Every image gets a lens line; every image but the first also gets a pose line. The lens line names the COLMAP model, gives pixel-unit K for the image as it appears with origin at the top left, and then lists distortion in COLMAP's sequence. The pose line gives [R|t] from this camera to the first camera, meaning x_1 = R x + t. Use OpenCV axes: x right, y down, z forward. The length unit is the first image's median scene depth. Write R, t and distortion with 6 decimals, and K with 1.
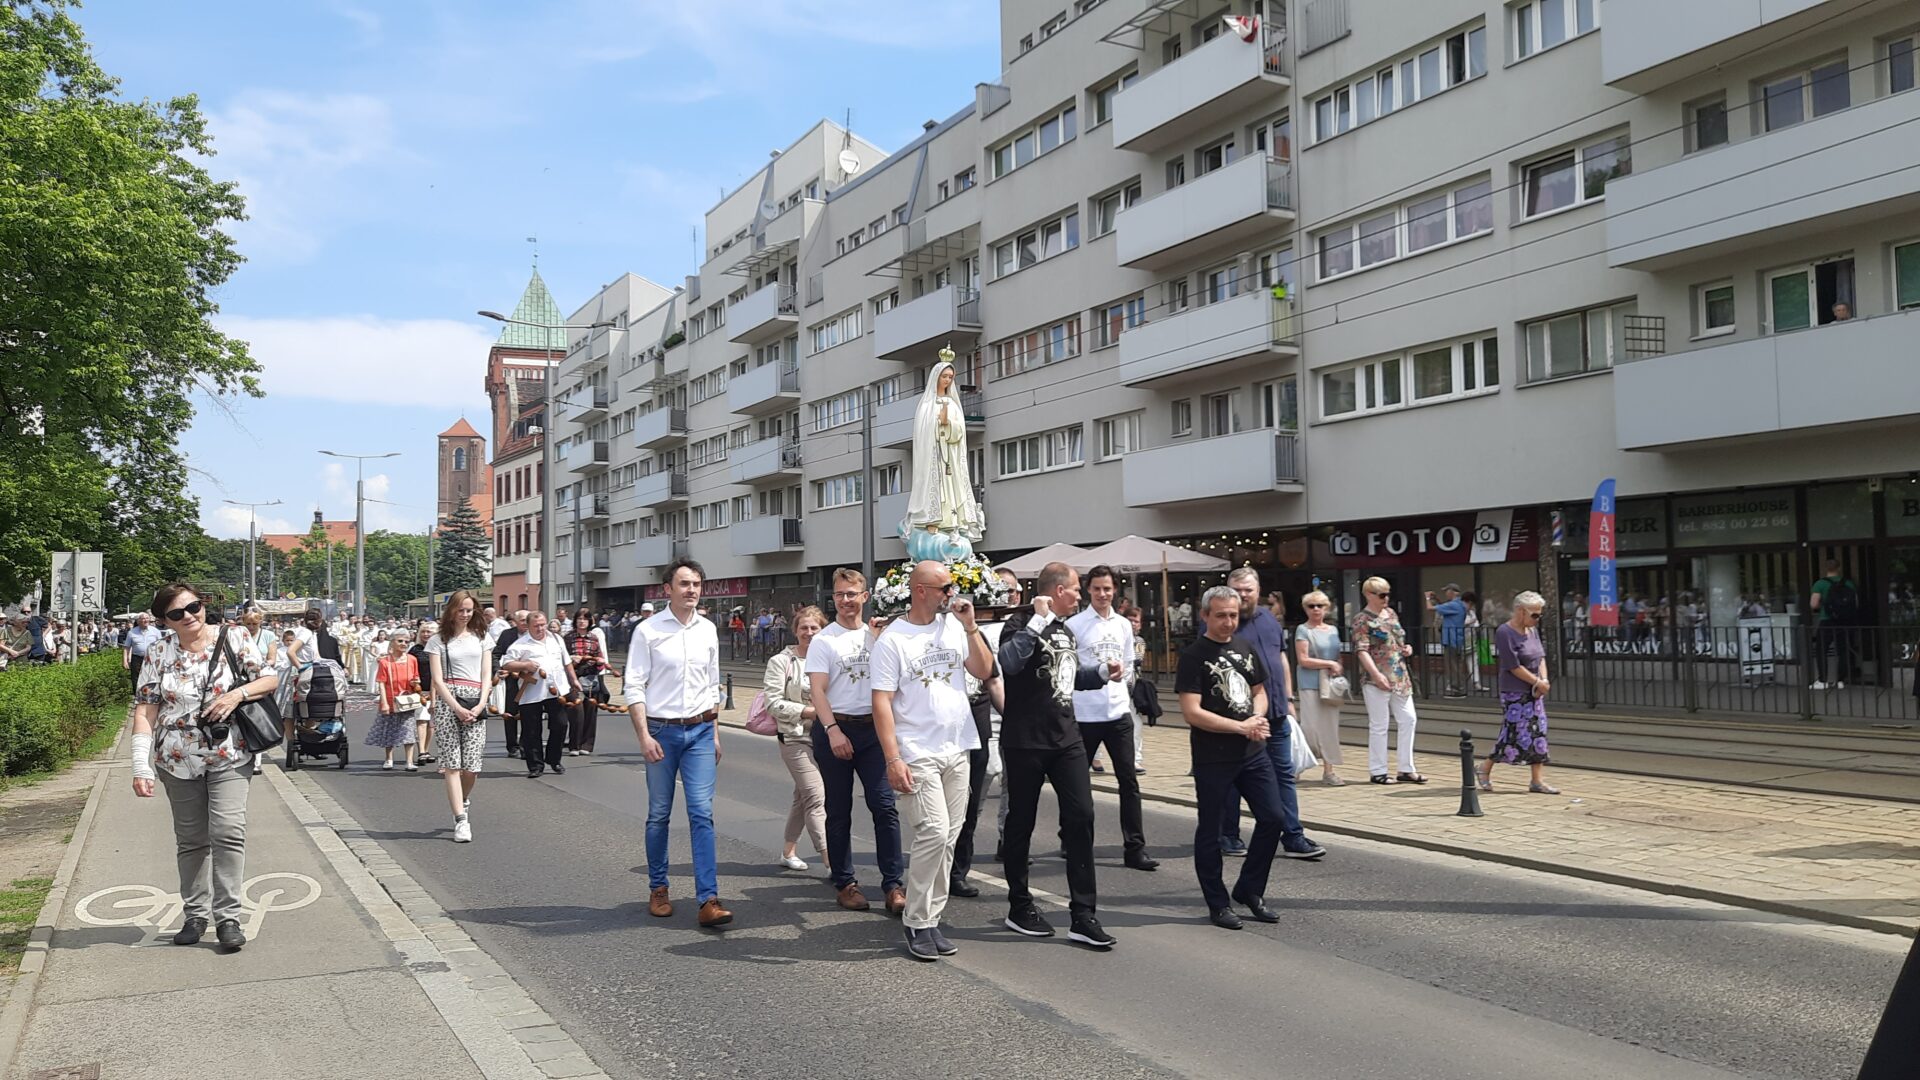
lens RADIAL K [[1411.1, 0, 961.4], [0, 1411.1, 522.5], [0, 0, 1]] dist [0.049709, -0.030851]
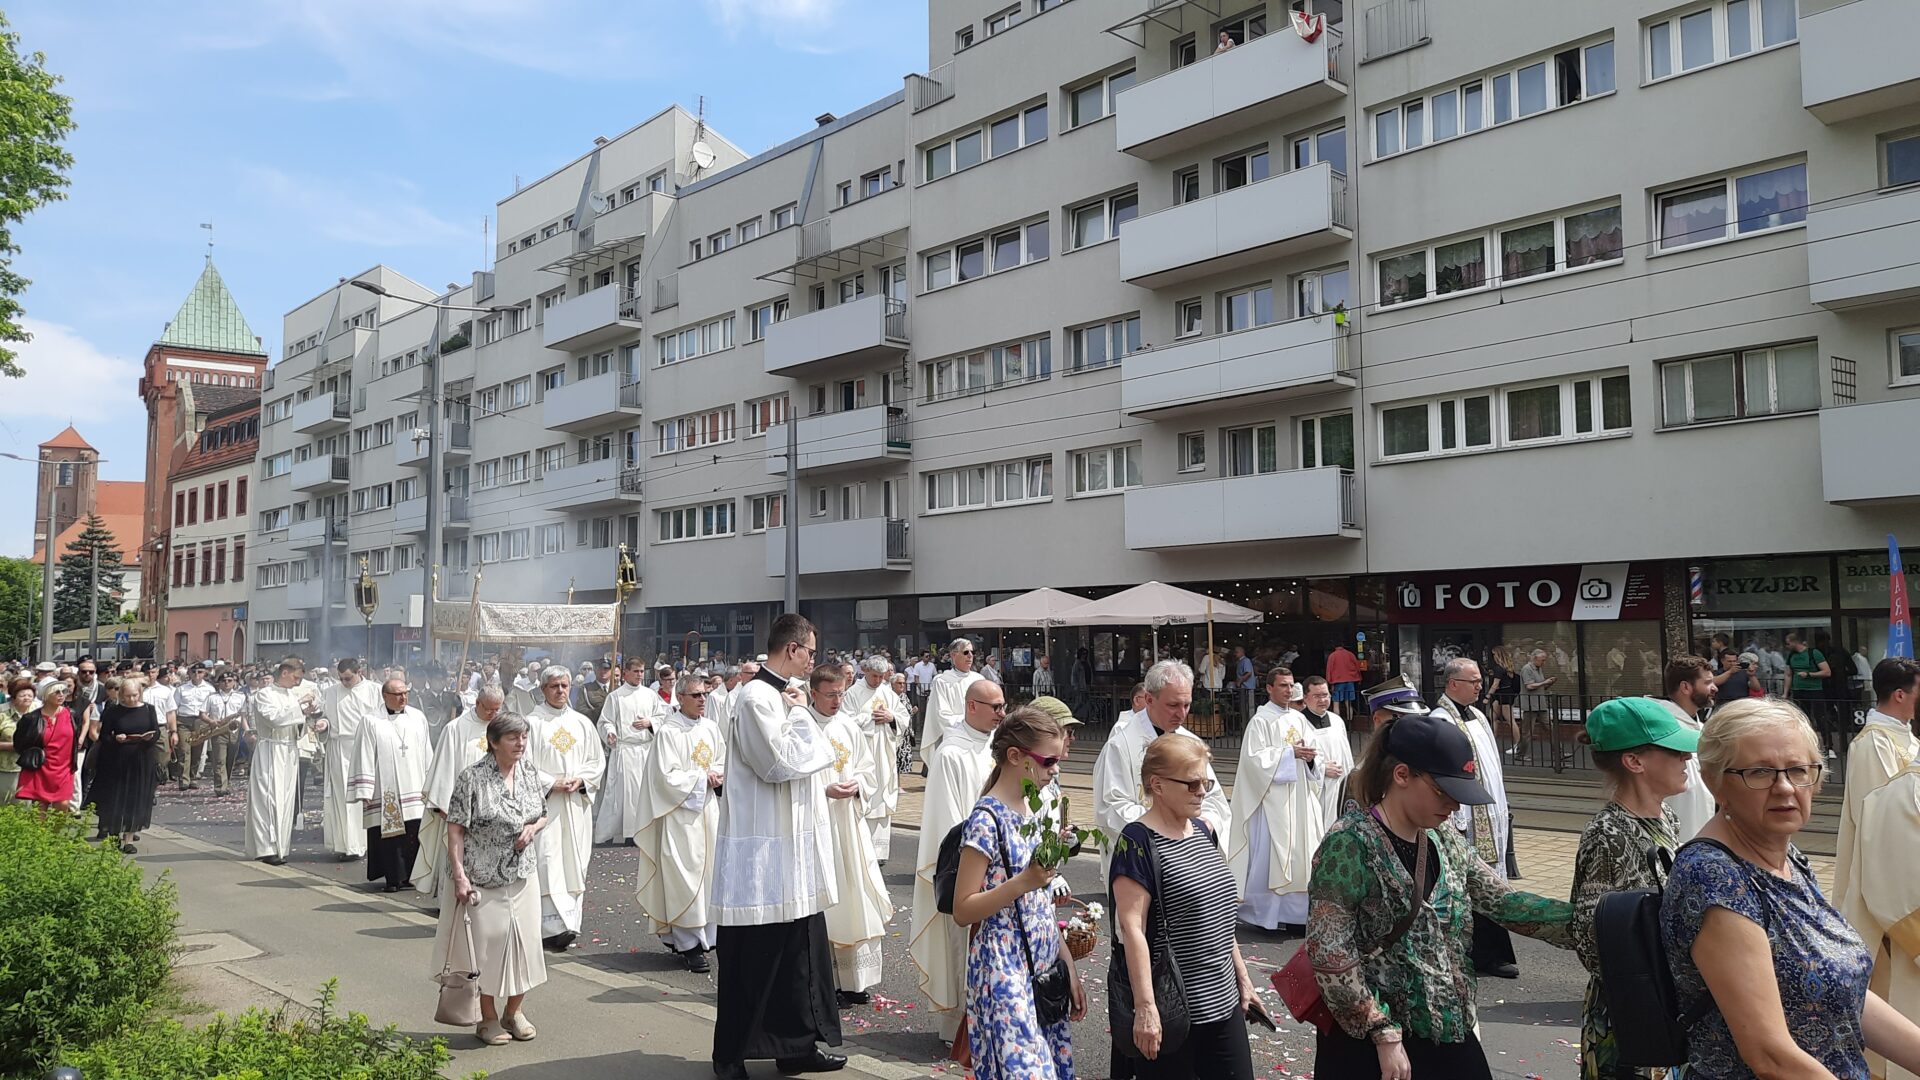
lens RADIAL K [[1411.1, 0, 961.4], [0, 1411.1, 522.5], [0, 0, 1]] dist [0.049709, -0.030851]
pose [[0.972795, 0.030066, 0.229709, -0.177828], [-0.023547, 0.999240, -0.031069, 0.002331], [-0.230469, 0.024814, 0.972763, 0.142653]]
